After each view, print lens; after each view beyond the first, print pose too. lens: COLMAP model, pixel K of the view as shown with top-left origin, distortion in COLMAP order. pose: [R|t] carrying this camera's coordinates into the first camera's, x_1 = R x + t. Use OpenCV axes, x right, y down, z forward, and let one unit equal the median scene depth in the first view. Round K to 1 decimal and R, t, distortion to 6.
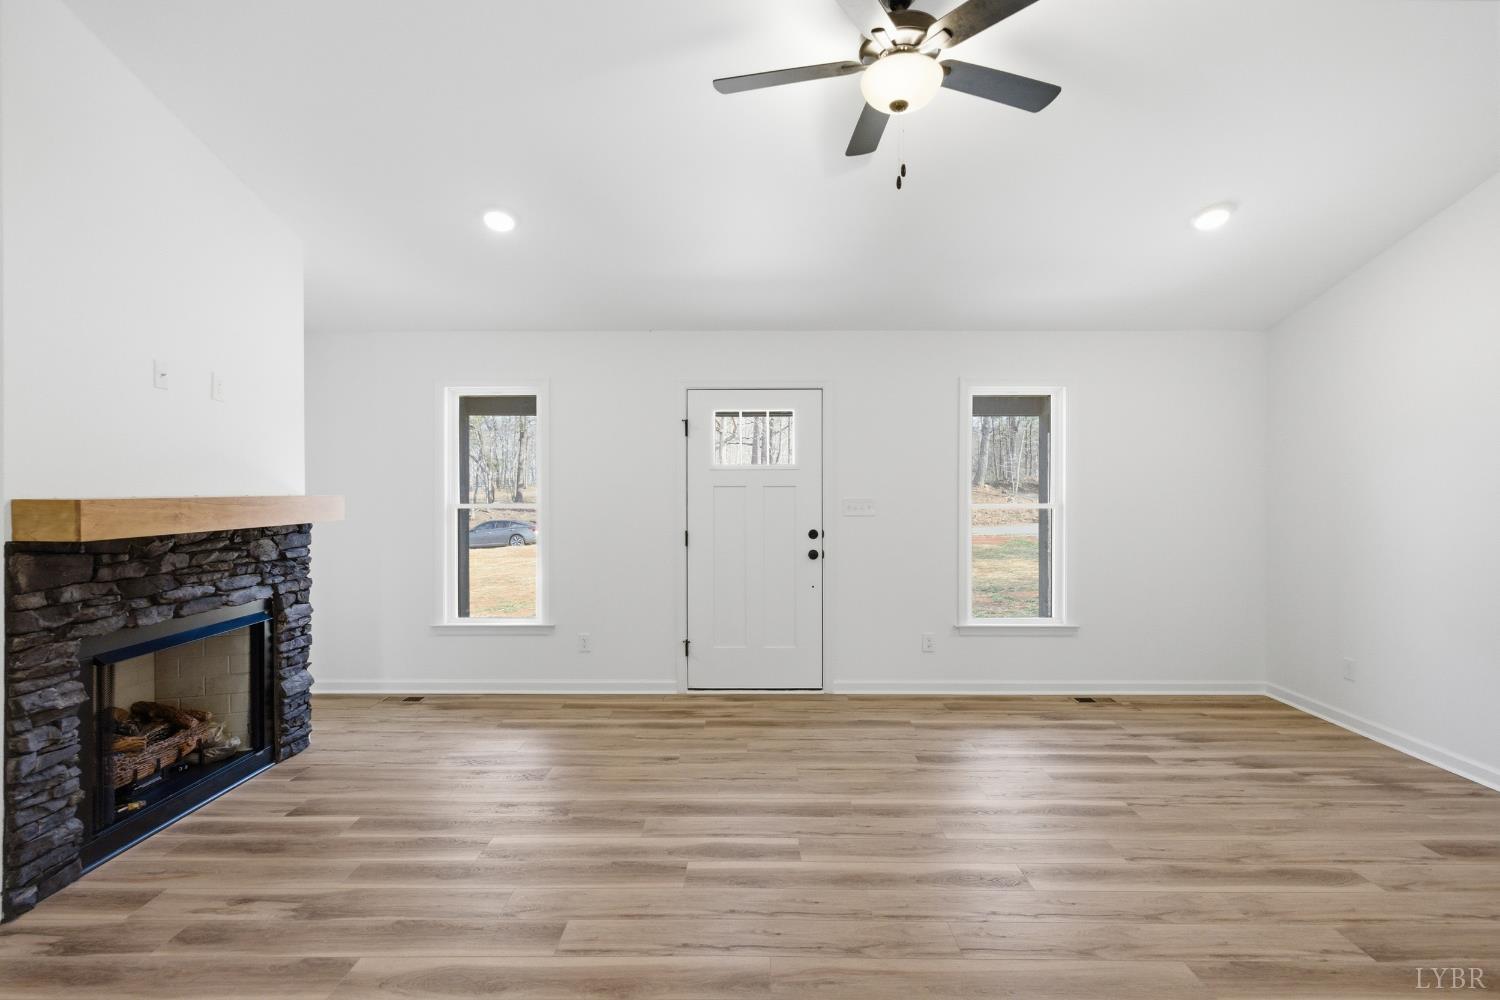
lens RADIAL K [[711.5, 0, 750.6], [0, 711.5, 491.1], [0, 0, 1]] dist [-0.001030, 0.000272]
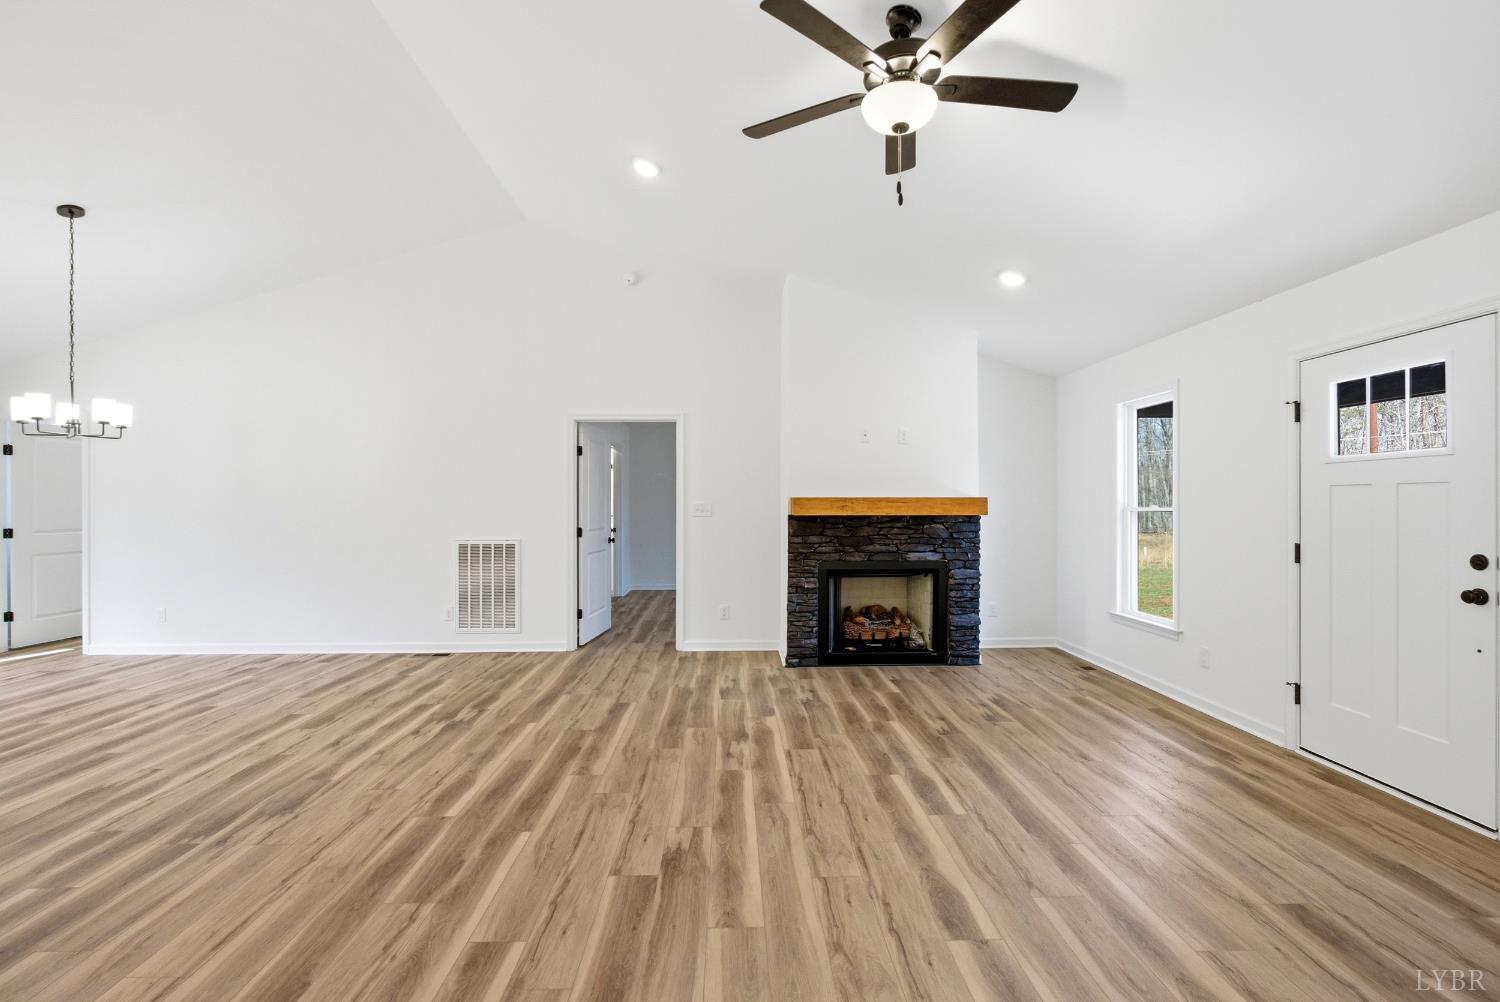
lens RADIAL K [[669.2, 0, 749.5], [0, 669.2, 502.6], [0, 0, 1]] dist [0.000137, 0.000191]
pose [[0.043697, 0.001222, -0.999044, 0.896440], [-0.005115, 0.999986, 0.001000, 0.019550], [0.999032, 0.005066, 0.043702, 0.535150]]
